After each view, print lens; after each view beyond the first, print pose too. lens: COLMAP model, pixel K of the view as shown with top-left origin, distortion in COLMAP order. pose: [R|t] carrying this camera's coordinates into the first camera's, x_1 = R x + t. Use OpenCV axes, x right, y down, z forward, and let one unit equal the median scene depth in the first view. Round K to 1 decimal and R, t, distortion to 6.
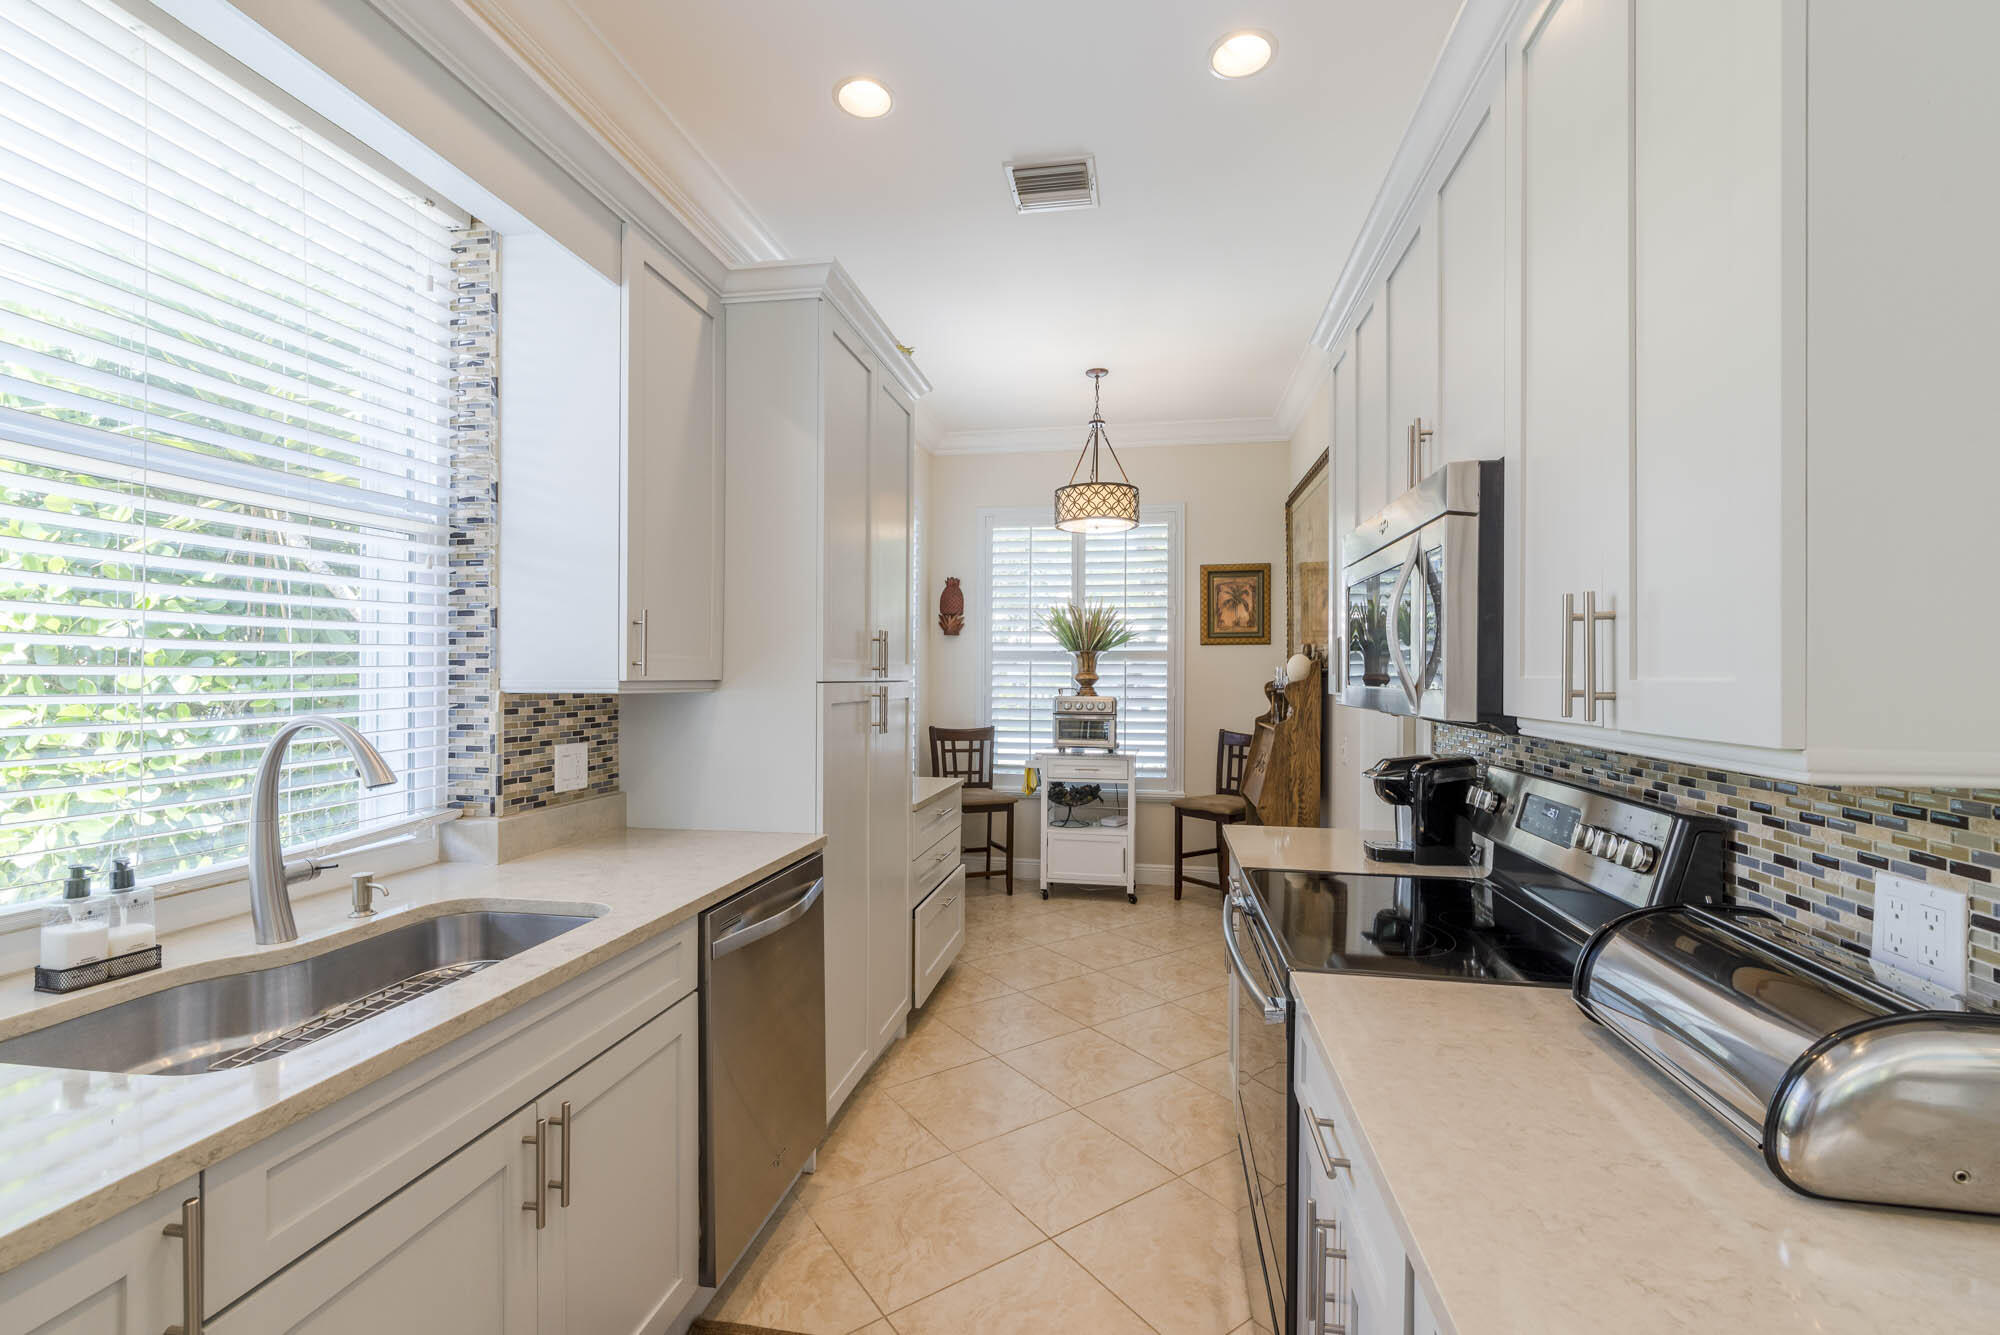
lens RADIAL K [[858.5, 0, 1002.5], [0, 858.5, 674.2], [0, 0, 1]] dist [-0.001398, 0.000181]
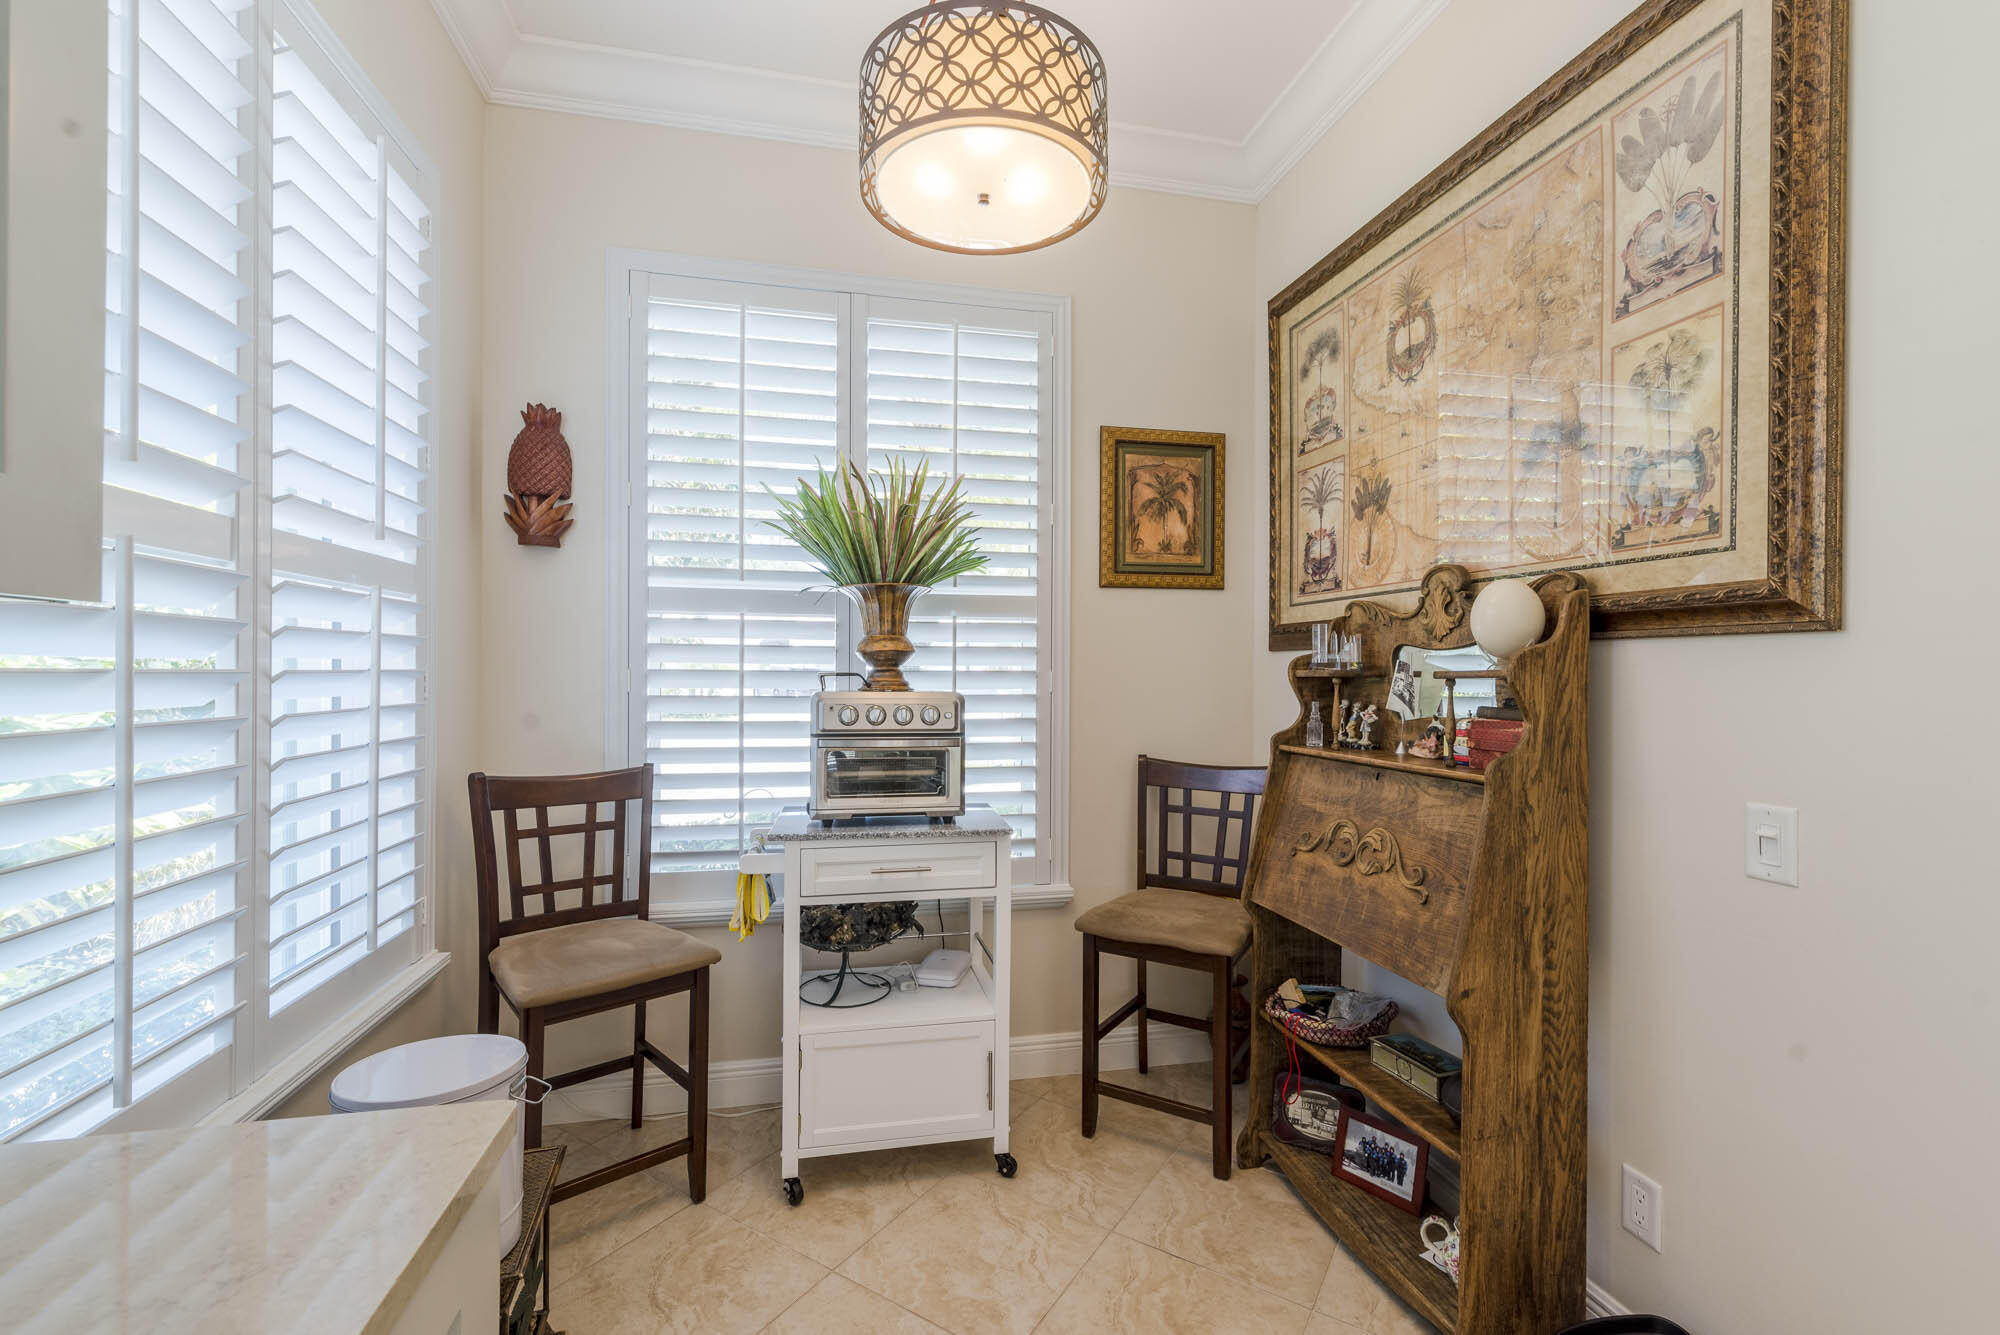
lens RADIAL K [[858.5, 0, 1000.6], [0, 858.5, 675.6], [0, 0, 1]] dist [-0.001398, 0.000181]
pose [[0.925083, -0.000948, 0.379765, -0.011972], [-0.001484, 0.999980, 0.006110, 0.014584], [-0.379763, -0.006216, 0.925063, 0.566536]]
